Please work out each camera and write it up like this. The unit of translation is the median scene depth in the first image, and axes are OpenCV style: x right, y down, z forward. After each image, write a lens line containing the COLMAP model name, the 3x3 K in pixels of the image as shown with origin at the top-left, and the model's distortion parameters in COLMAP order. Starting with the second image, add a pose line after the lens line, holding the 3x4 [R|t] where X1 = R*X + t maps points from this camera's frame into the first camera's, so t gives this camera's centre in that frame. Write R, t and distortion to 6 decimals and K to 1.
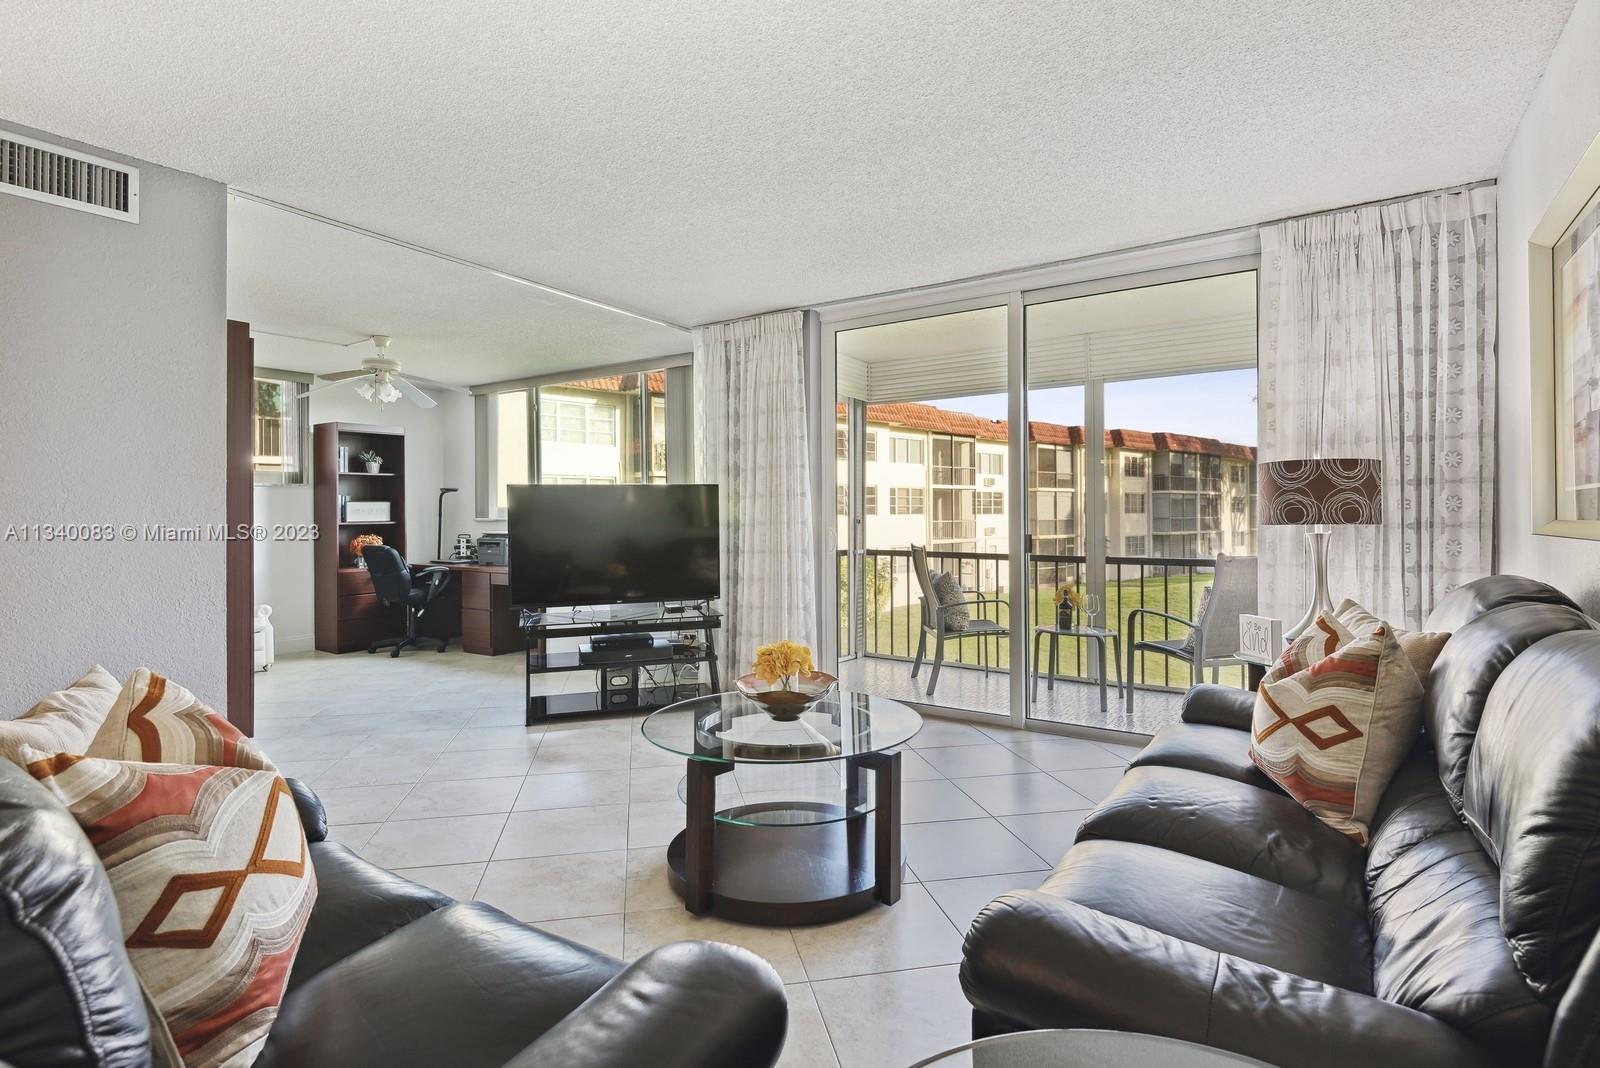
lens RADIAL K [[779.0, 0, 799.1], [0, 779.0, 518.2], [0, 0, 1]] dist [0.005685, -0.003642]
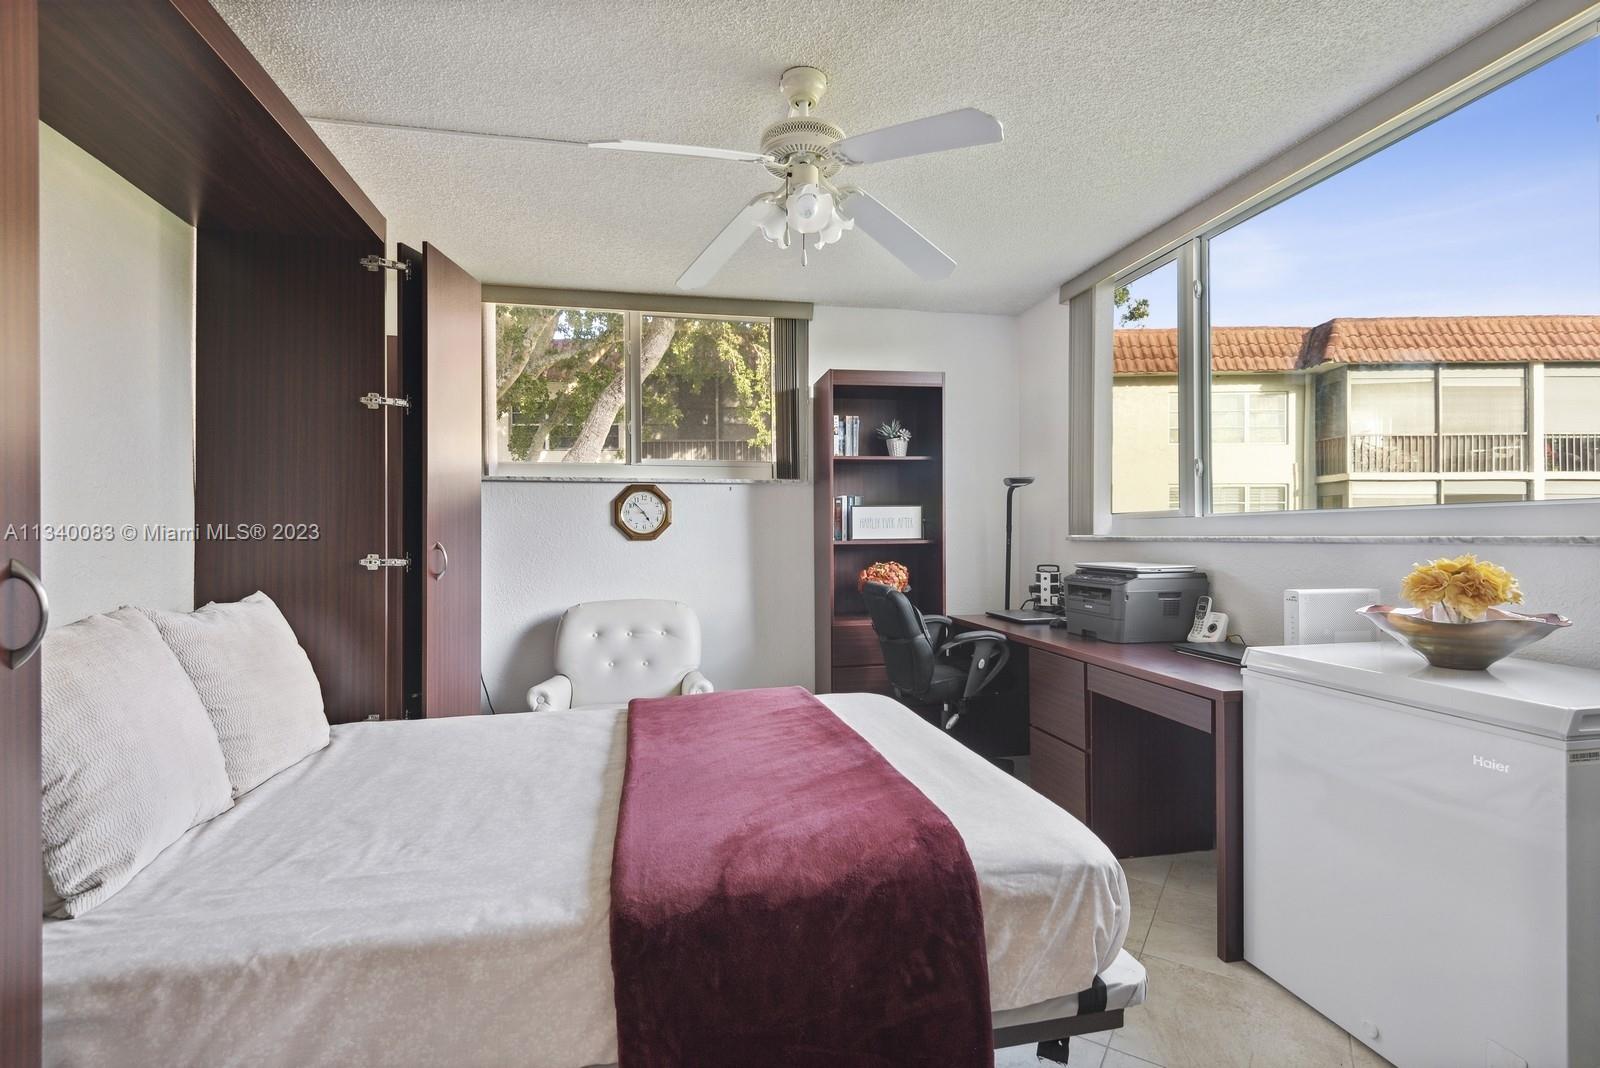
lens RADIAL K [[749.6, 0, 828.8], [0, 749.6, 534.9], [0, 0, 1]] dist [0.023194, -0.007618]
pose [[0.728072, 0.001965, -0.685498, -0.200440], [-0.006092, 0.999975, -0.003604, 0.002841], [0.685474, 0.006801, 0.728066, 0.562998]]
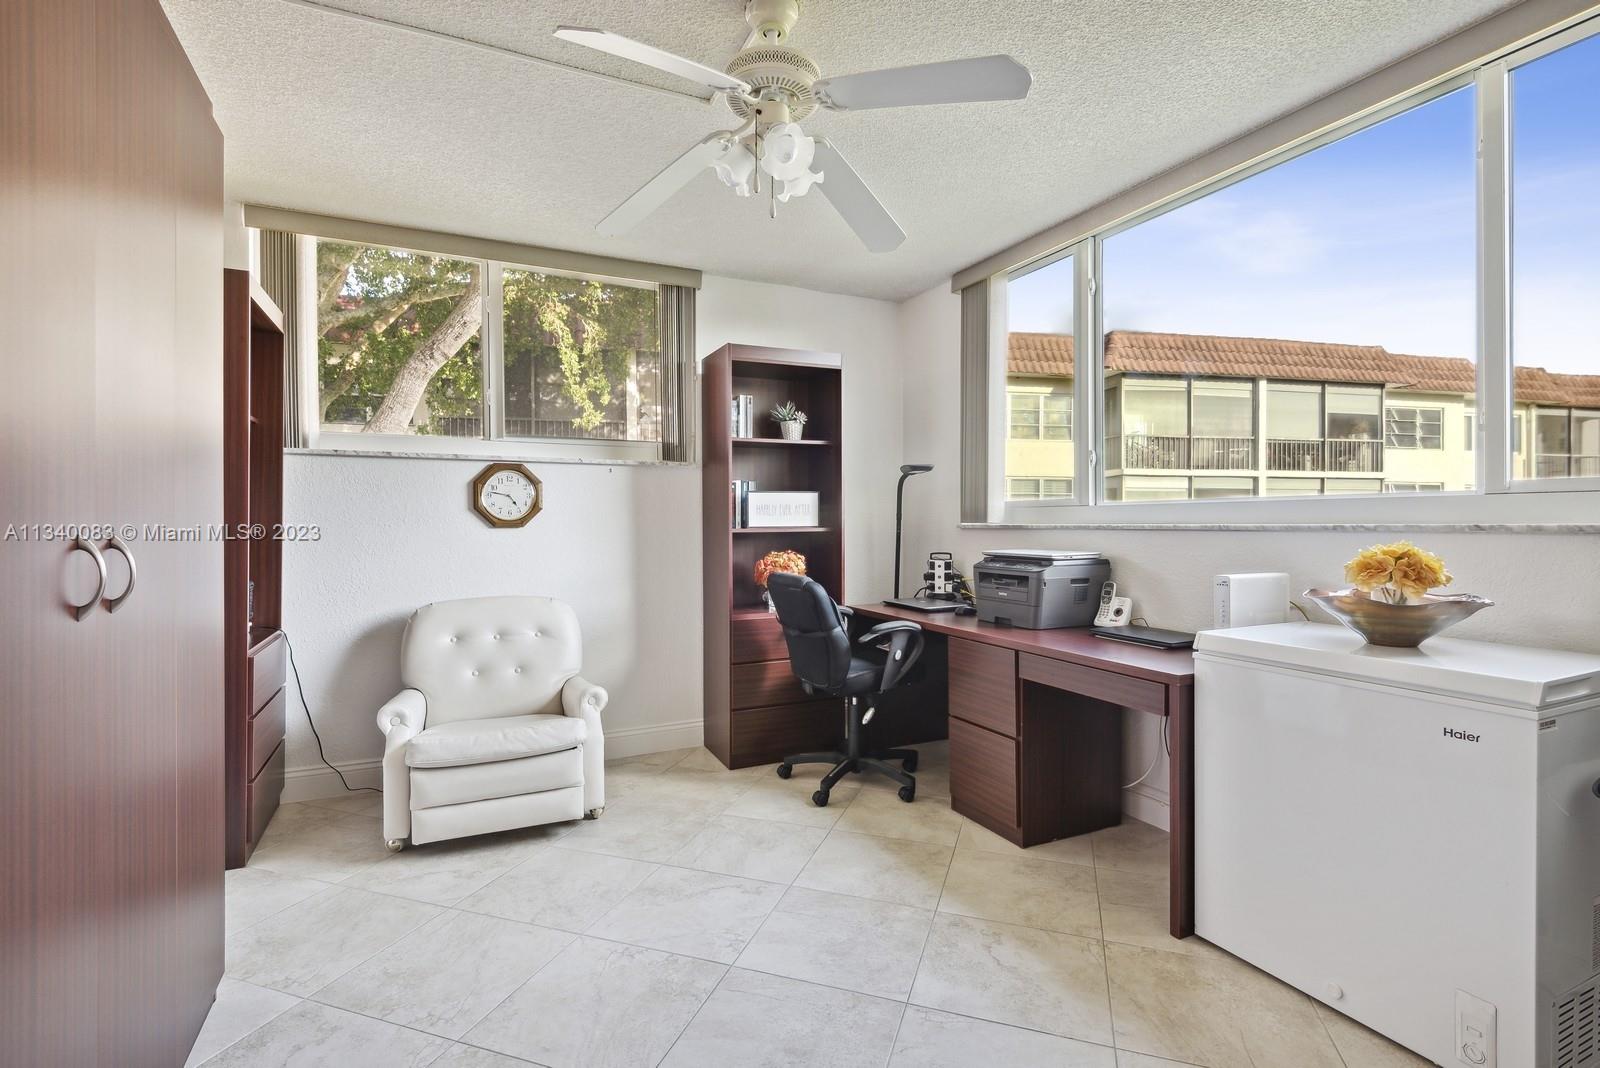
lens RADIAL K [[749.6, 0, 819.4], [0, 749.6, 527.7], [0, 0, 1]] dist [0.023194, -0.007618]
pose [[0.871788, 0.006766, -0.489836, -0.270105], [-0.006688, 0.999976, 0.001909, 0.003327], [0.489837, 0.001612, 0.871813, 0.549982]]
